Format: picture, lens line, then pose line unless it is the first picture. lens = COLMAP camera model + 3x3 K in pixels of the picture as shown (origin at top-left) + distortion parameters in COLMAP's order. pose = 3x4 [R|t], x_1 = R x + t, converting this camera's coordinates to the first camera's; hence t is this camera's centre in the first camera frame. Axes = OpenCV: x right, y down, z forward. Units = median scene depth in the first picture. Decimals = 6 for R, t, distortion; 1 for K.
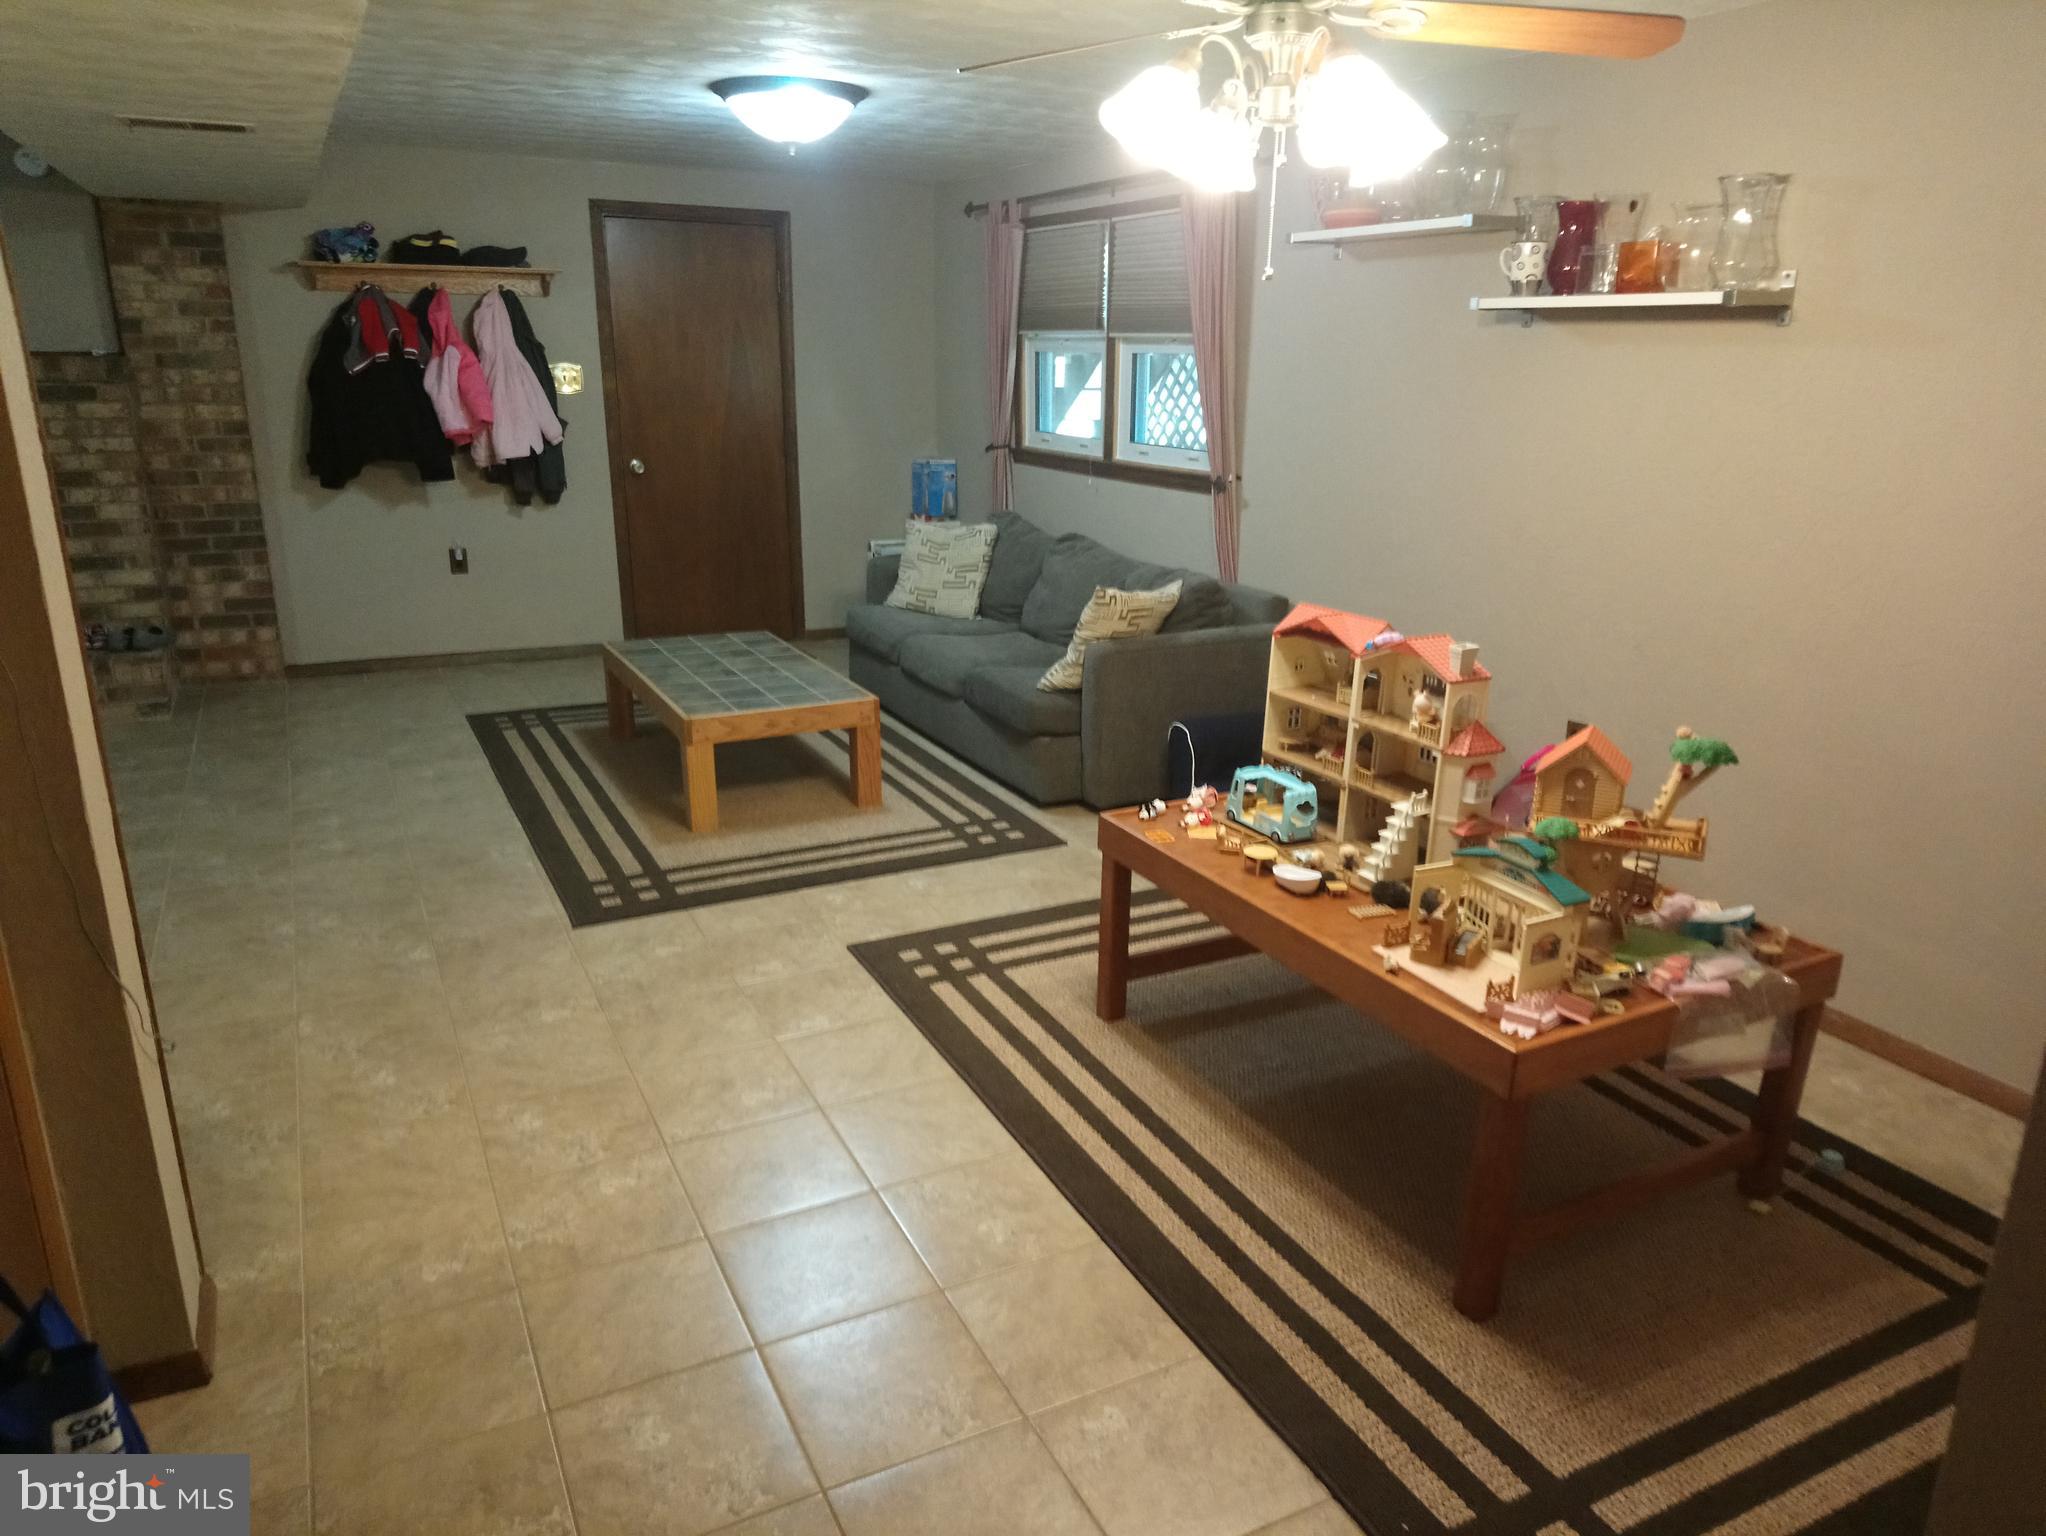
lens RADIAL K [[1444.3, 0, 1069.0], [0, 1444.3, 822.7], [0, 0, 1]] dist [0.006081, -0.032451]
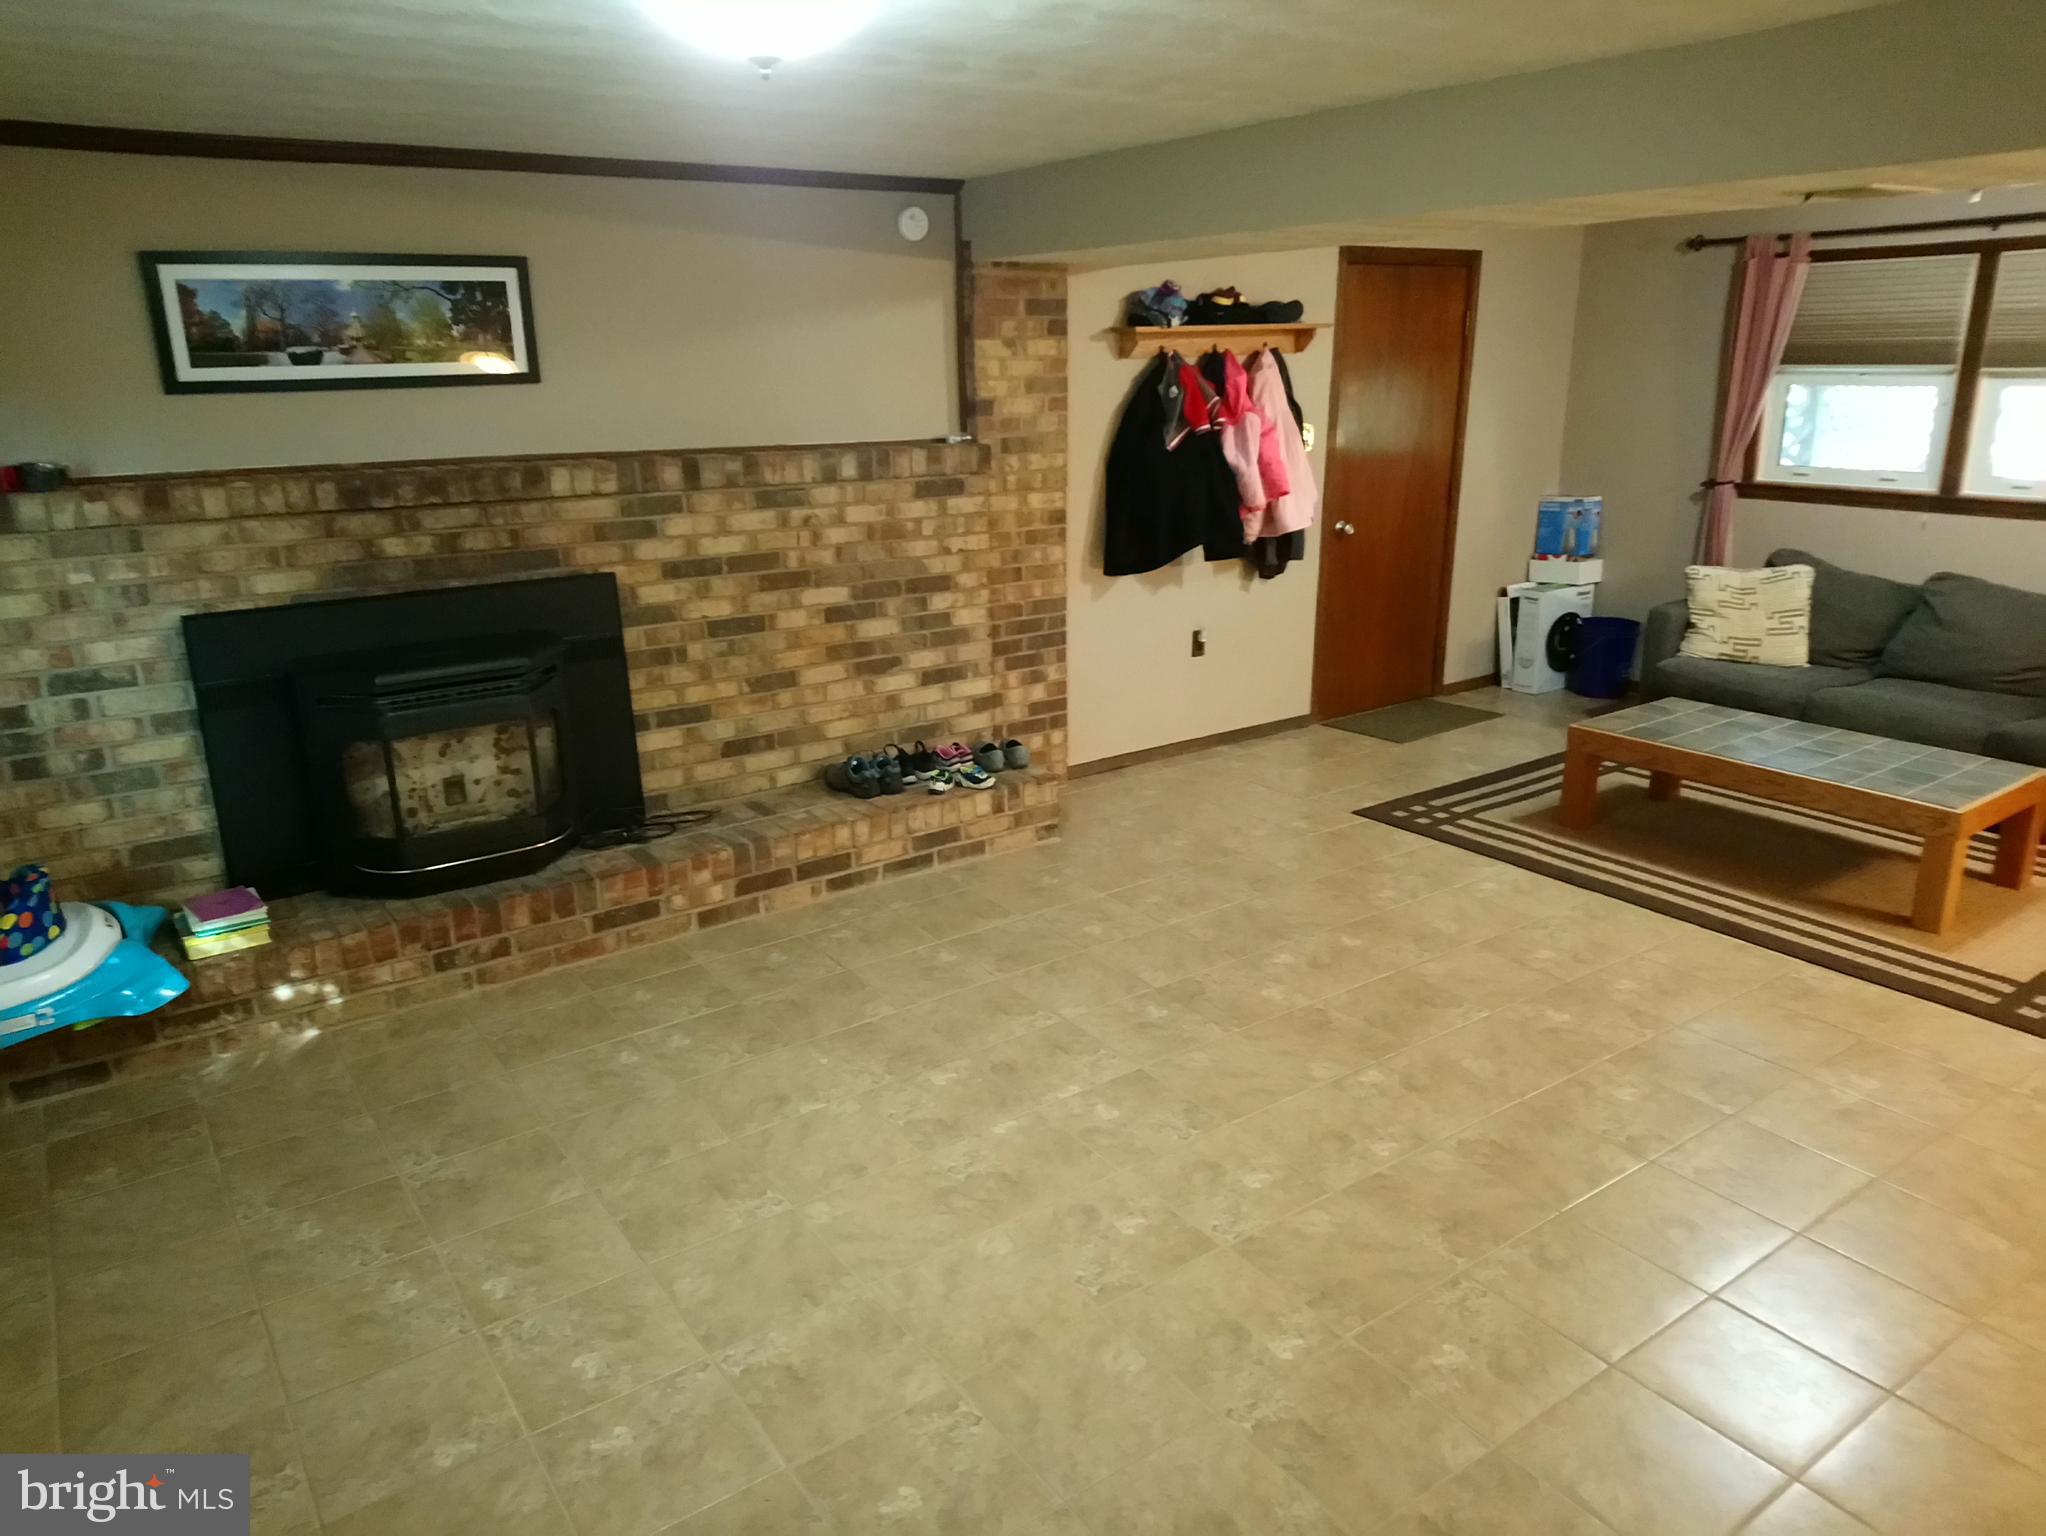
lens RADIAL K [[1375.6, 0, 1016.9], [0, 1375.6, 798.5], [0, 0, 1]] dist [0.172856, -0.260088]
pose [[0.989545, -0.079841, 0.120112, -0.726721], [0.081498, 0.996633, -0.008938, -0.090143], [-0.118994, 0.018633, 0.992720, 0.134411]]
